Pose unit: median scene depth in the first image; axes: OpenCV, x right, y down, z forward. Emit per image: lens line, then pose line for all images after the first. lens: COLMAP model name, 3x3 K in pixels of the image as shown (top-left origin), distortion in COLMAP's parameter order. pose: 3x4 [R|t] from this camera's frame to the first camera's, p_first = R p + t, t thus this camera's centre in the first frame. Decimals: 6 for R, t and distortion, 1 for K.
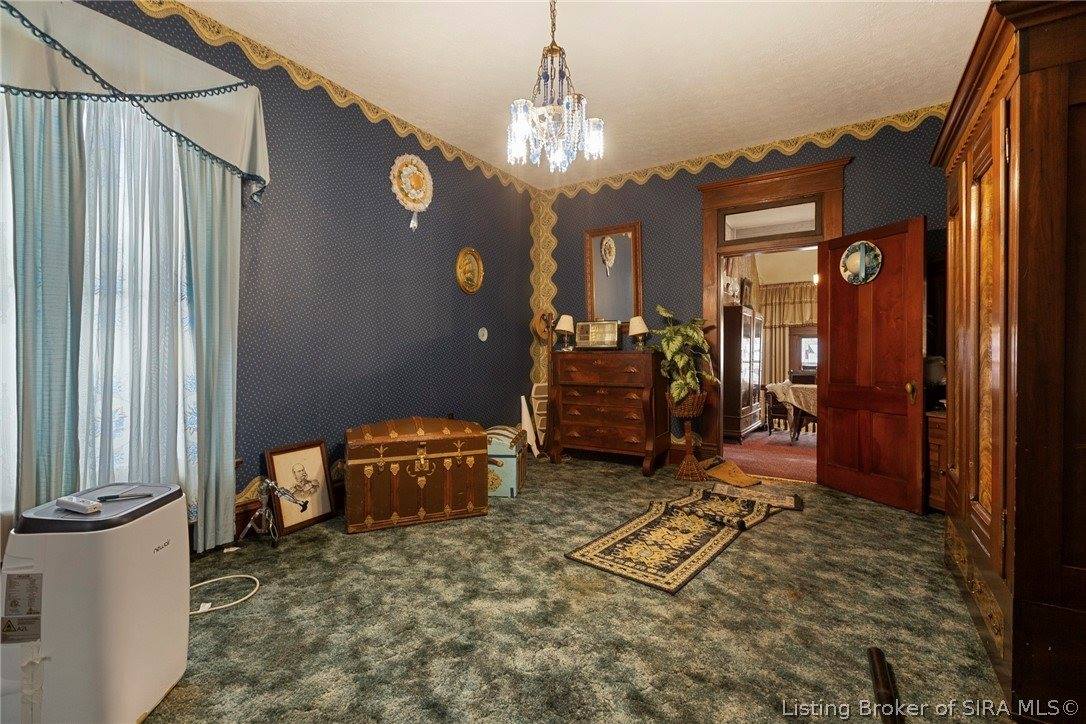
lens RADIAL K [[481.4, 0, 542.5], [0, 481.4, 358.5], [0, 0, 1]] dist [0.000796, -0.000092]
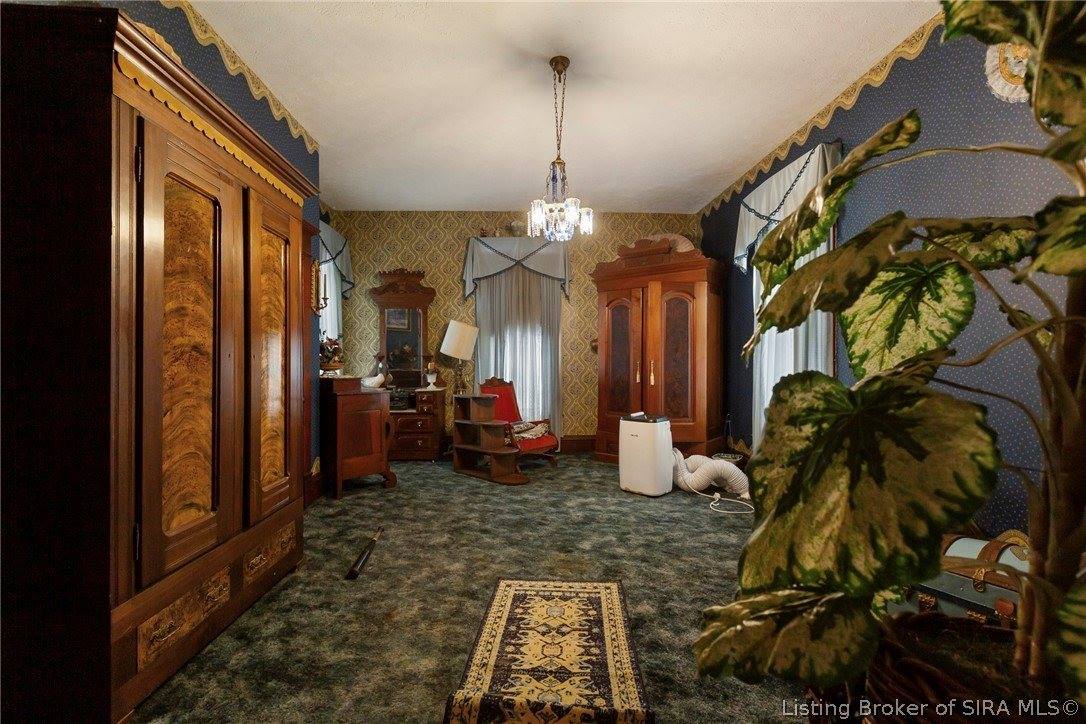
lens RADIAL K [[481.4, 0, 542.6], [0, 481.4, 363.6], [0, 0, 1]] dist [0.000796, -0.000092]
pose [[-0.809186, -0.003074, -0.587545, 0.724819], [-0.004512, 0.999989, 0.000982, -0.015358], [0.587535, 0.003446, -0.809191, 1.675347]]
